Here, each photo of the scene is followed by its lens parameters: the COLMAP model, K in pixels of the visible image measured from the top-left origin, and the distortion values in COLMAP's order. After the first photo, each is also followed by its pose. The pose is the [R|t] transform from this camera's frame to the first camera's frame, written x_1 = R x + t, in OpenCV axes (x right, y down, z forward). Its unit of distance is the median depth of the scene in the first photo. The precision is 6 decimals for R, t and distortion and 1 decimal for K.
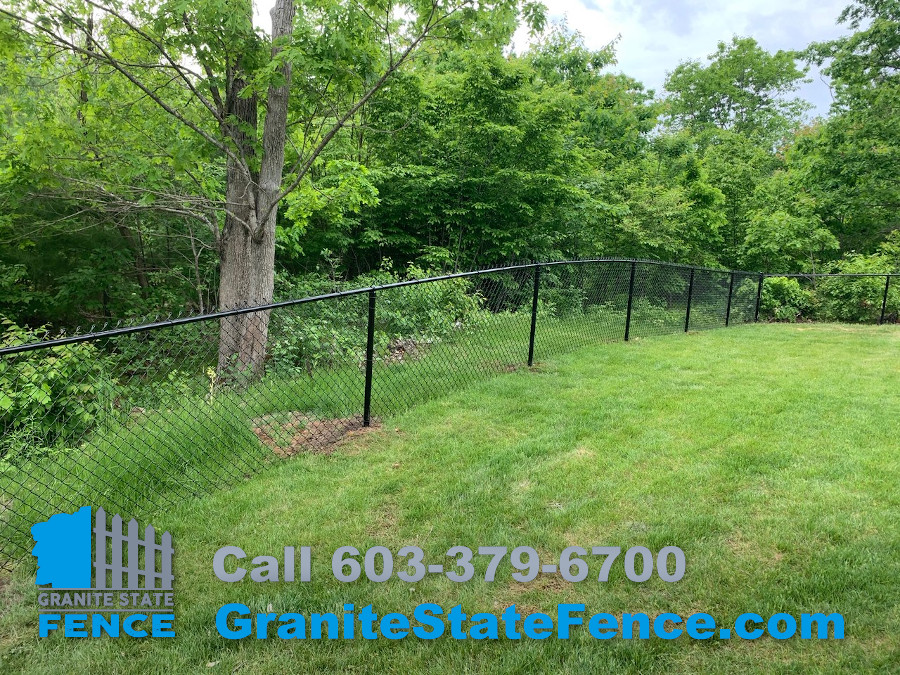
lens RADIAL K [[676.1, 0, 446.3], [0, 676.1, 333.7], [0, 0, 1]] dist [0.000001, -0.002958]
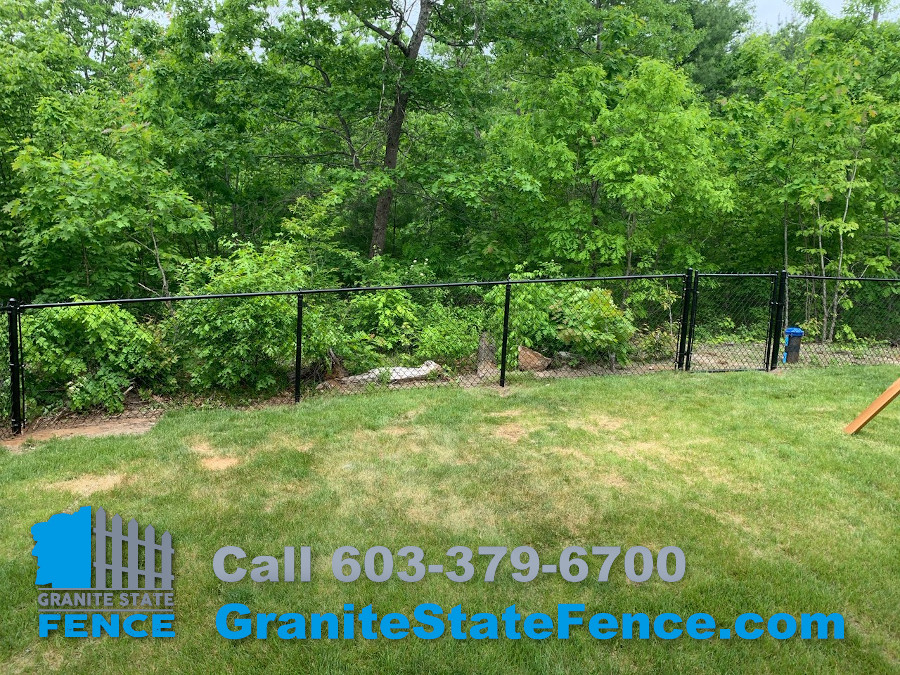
lens RADIAL K [[676.1, 0, 445.7], [0, 676.1, 331.4], [0, 0, 1]] dist [0.000001, -0.002958]
pose [[0.707373, -0.115318, 0.697370, 0.363994], [0.088907, 0.993282, 0.074067, -0.077030], [-0.701226, 0.009608, 0.712874, 0.548060]]
